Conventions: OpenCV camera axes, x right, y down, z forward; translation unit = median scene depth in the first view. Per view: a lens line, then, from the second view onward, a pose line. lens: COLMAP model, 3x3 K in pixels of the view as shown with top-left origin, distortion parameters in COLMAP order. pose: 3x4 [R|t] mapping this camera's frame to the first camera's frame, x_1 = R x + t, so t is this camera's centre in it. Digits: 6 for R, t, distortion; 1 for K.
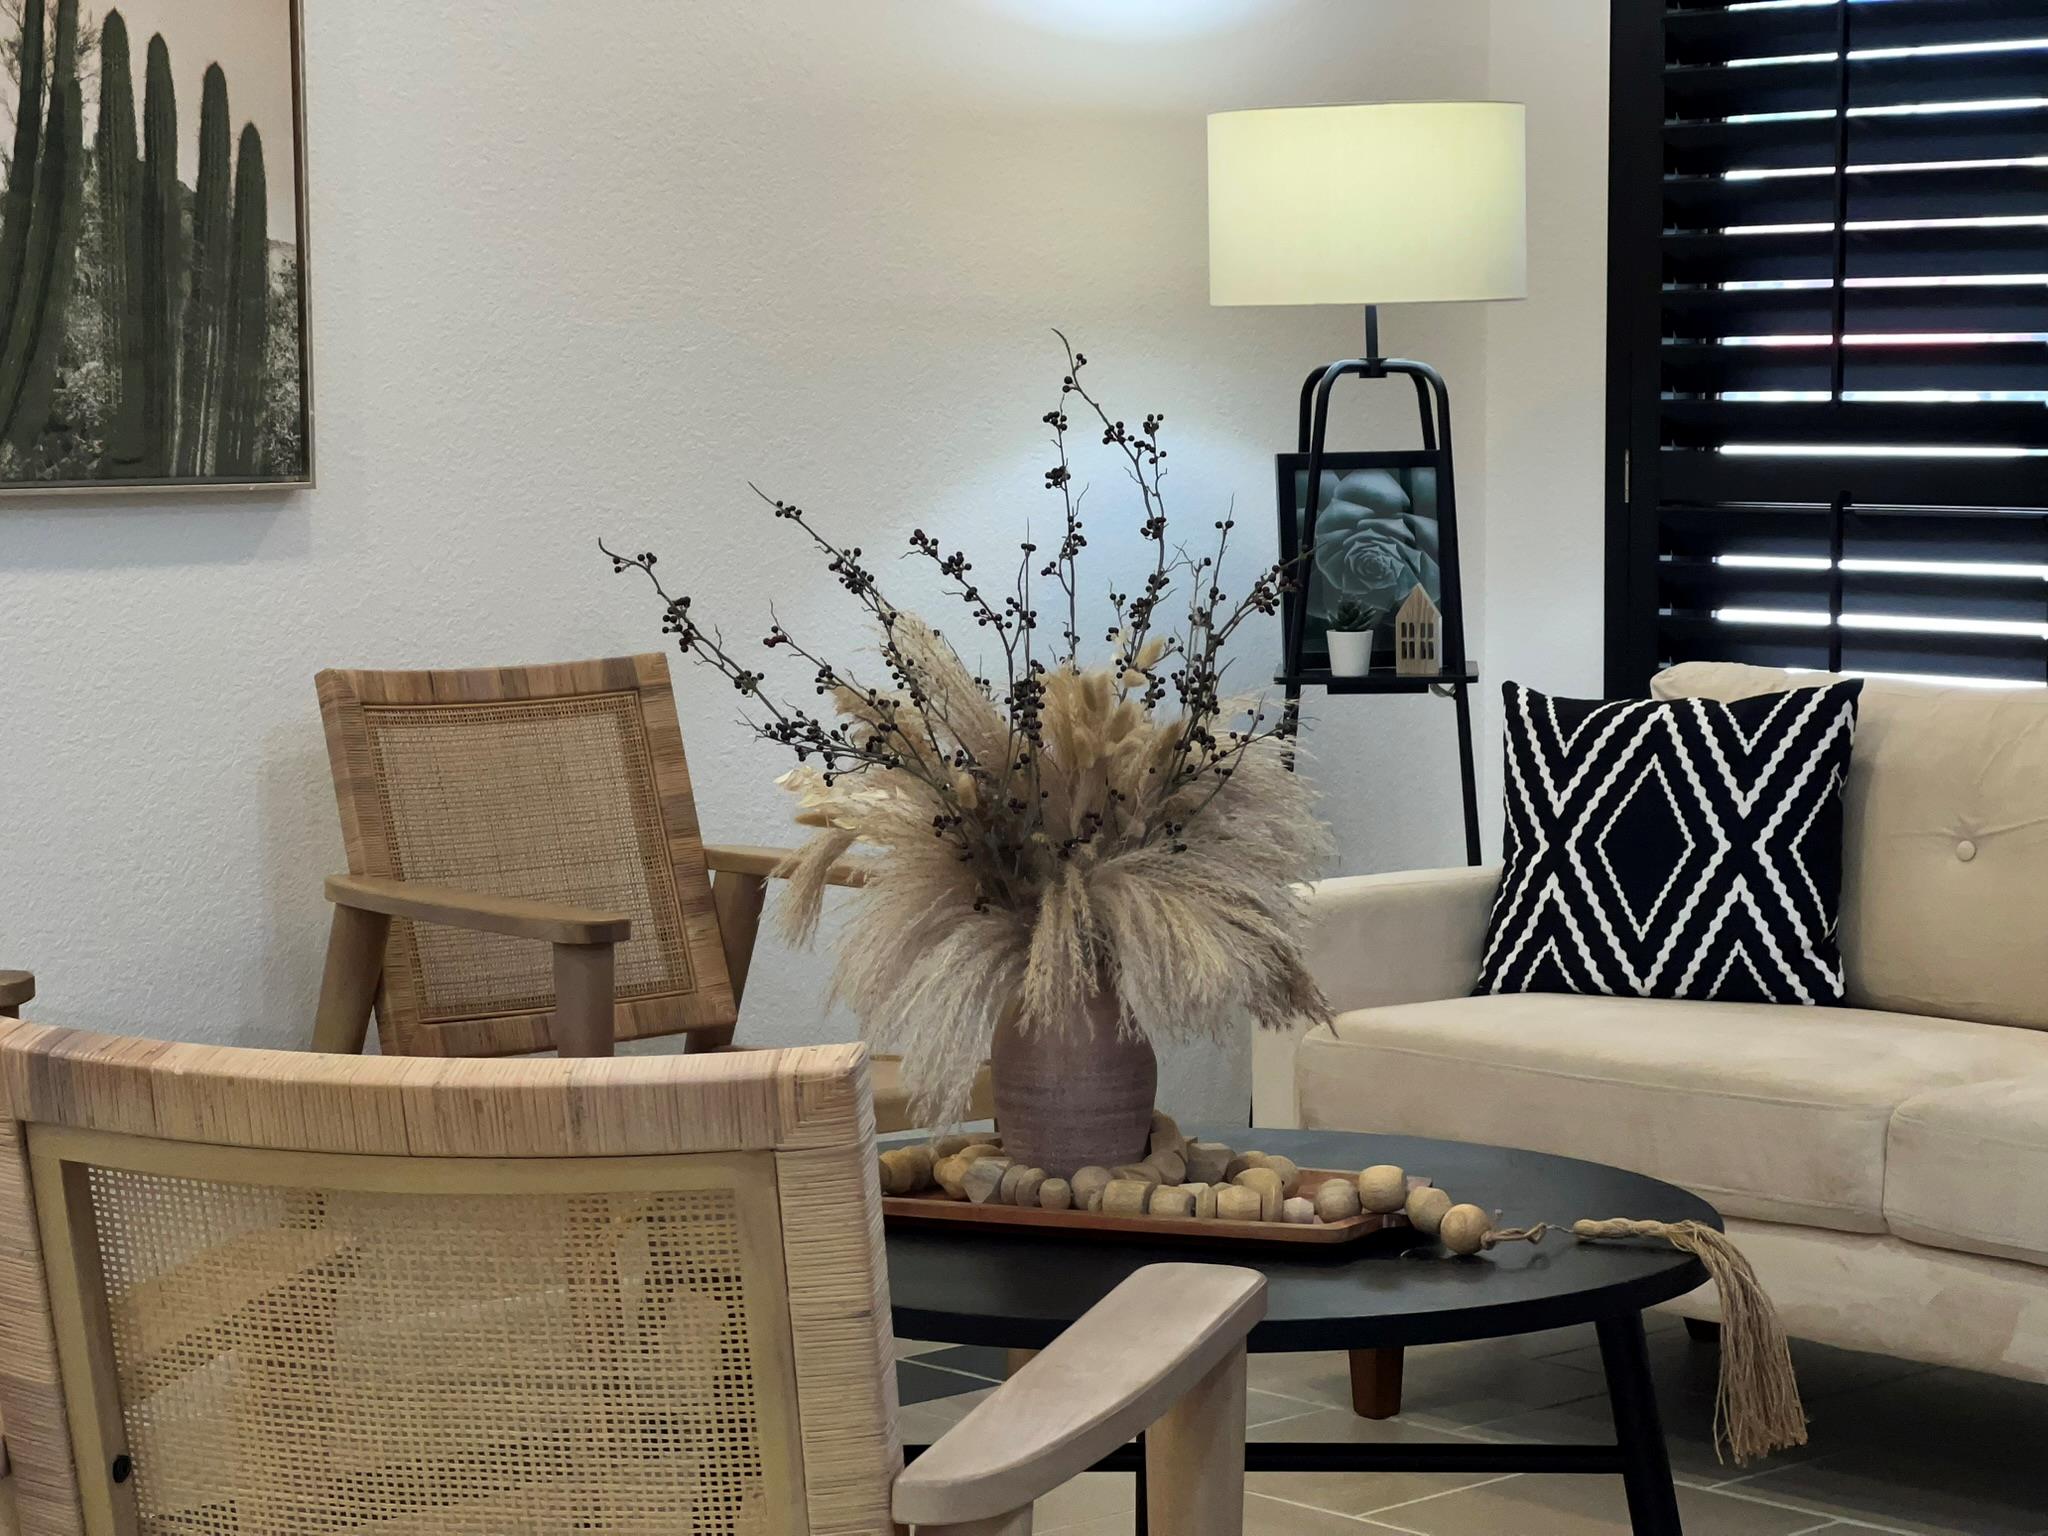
lens RADIAL K [[4539.4, 0, 975.9], [0, 4539.4, 697.4], [0, 0, 1]] dist [-0.235216, 6.509114]
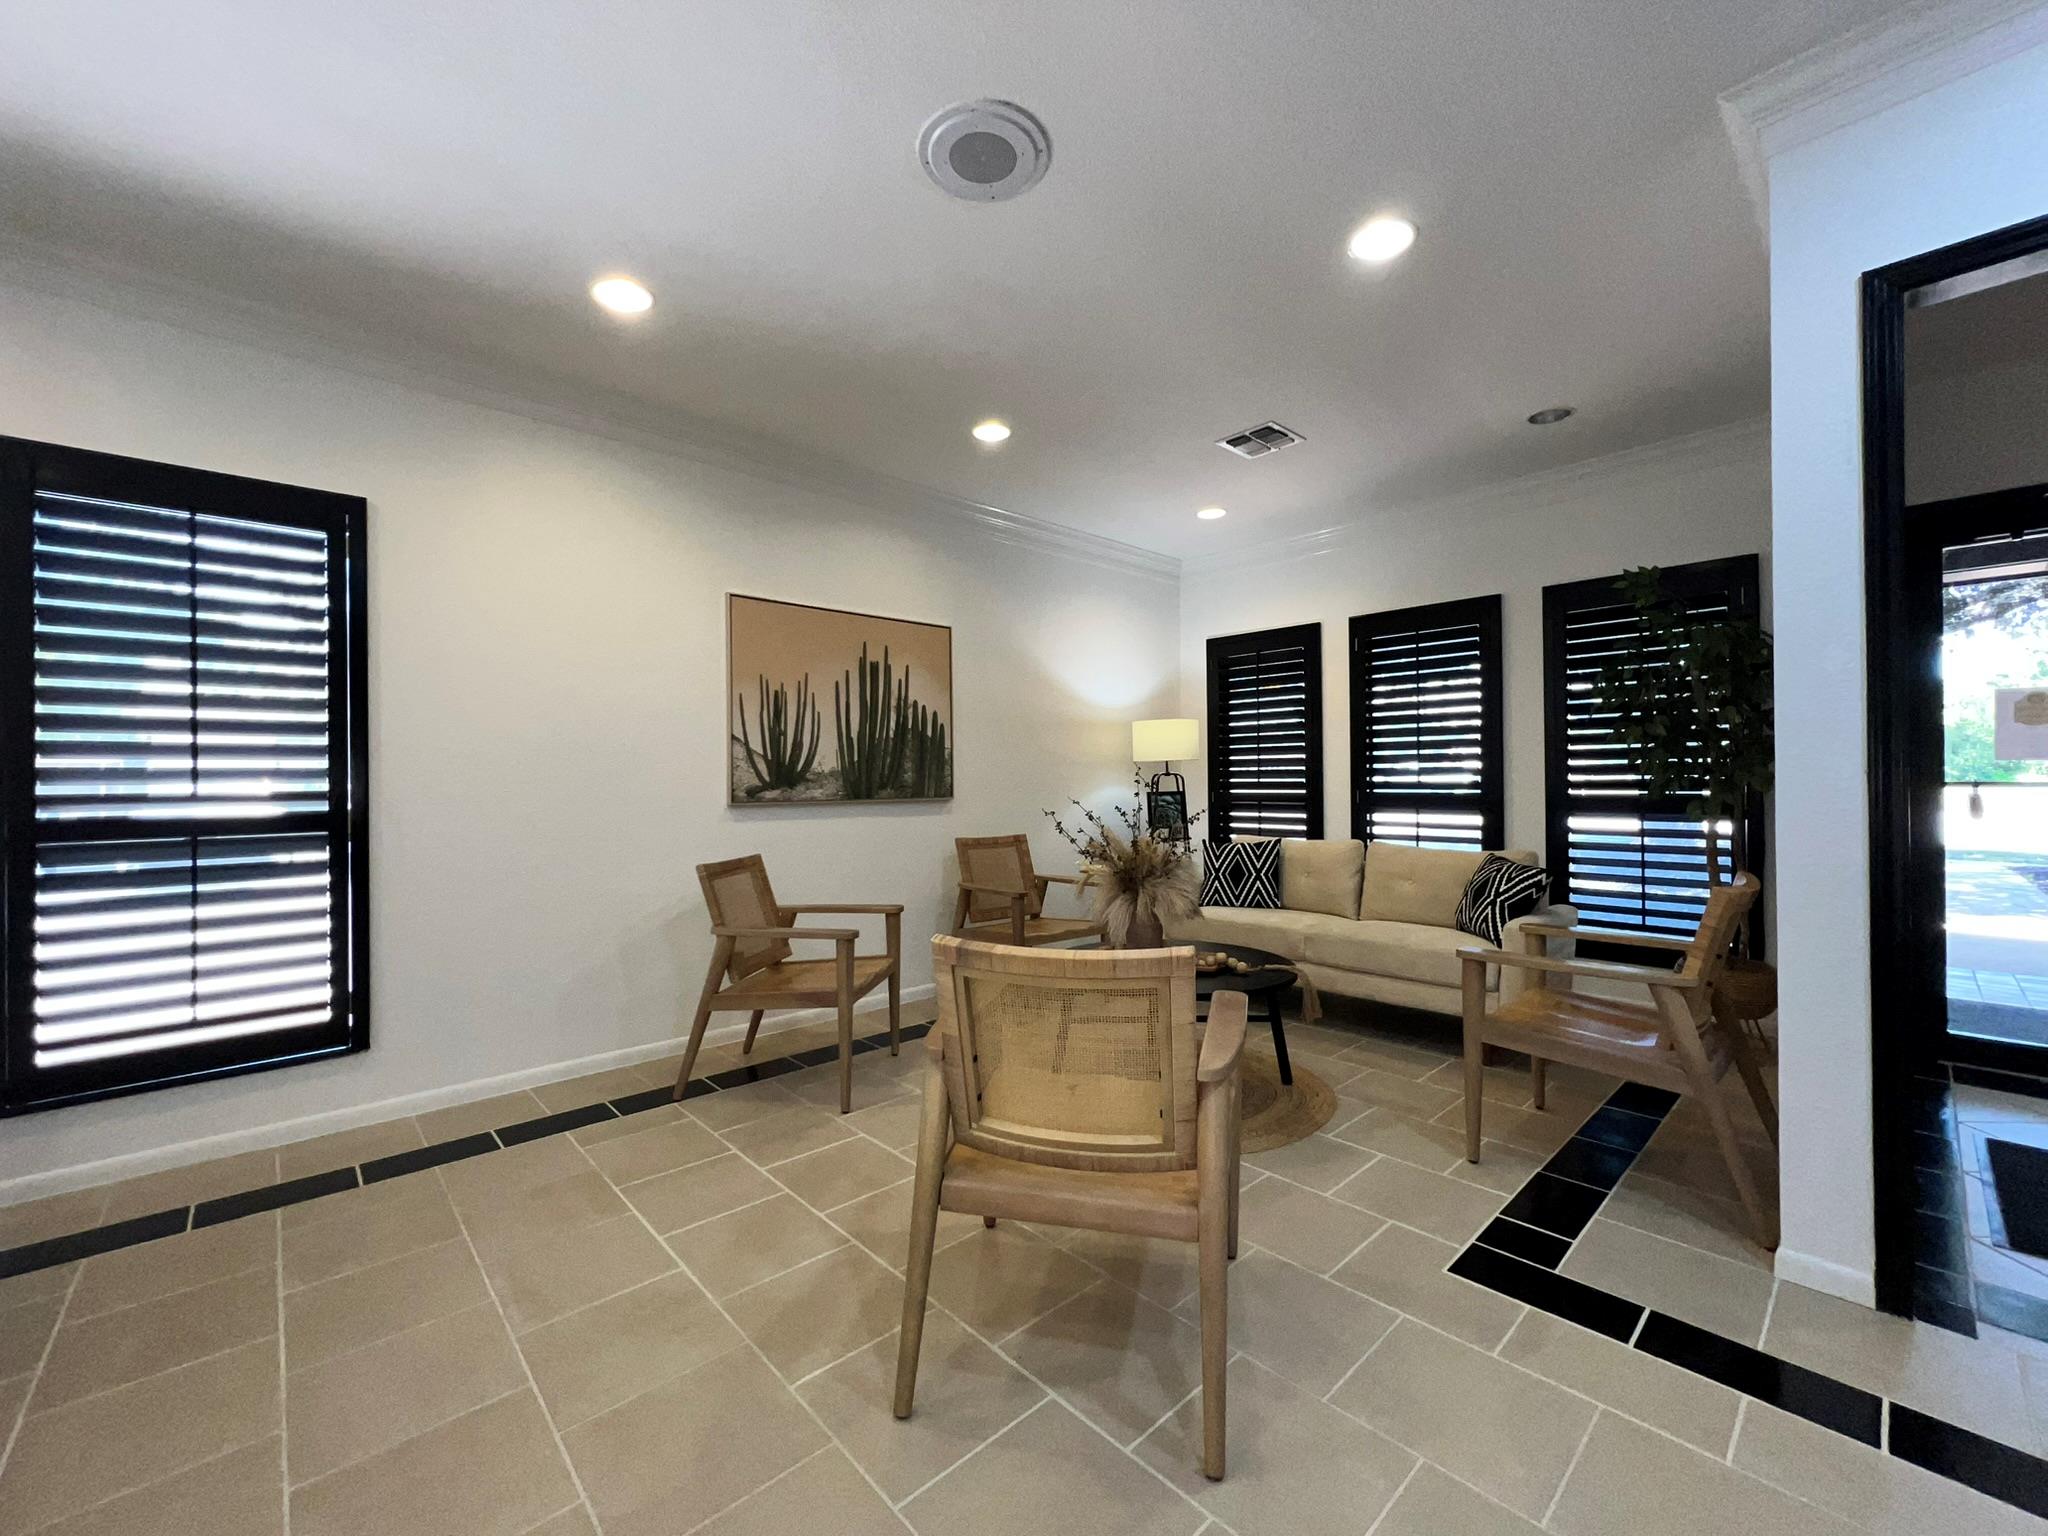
lens RADIAL K [[822.1, 0, 1024.6], [0, 822.1, 774.8], [0, 0, 1]] dist [-0.008020, -0.000101]
pose [[0.999877, -0.004178, -0.015150, -0.059076], [0.002947, 0.996755, -0.080447, -0.002175], [0.015436, 0.080393, 0.996644, 0.142472]]
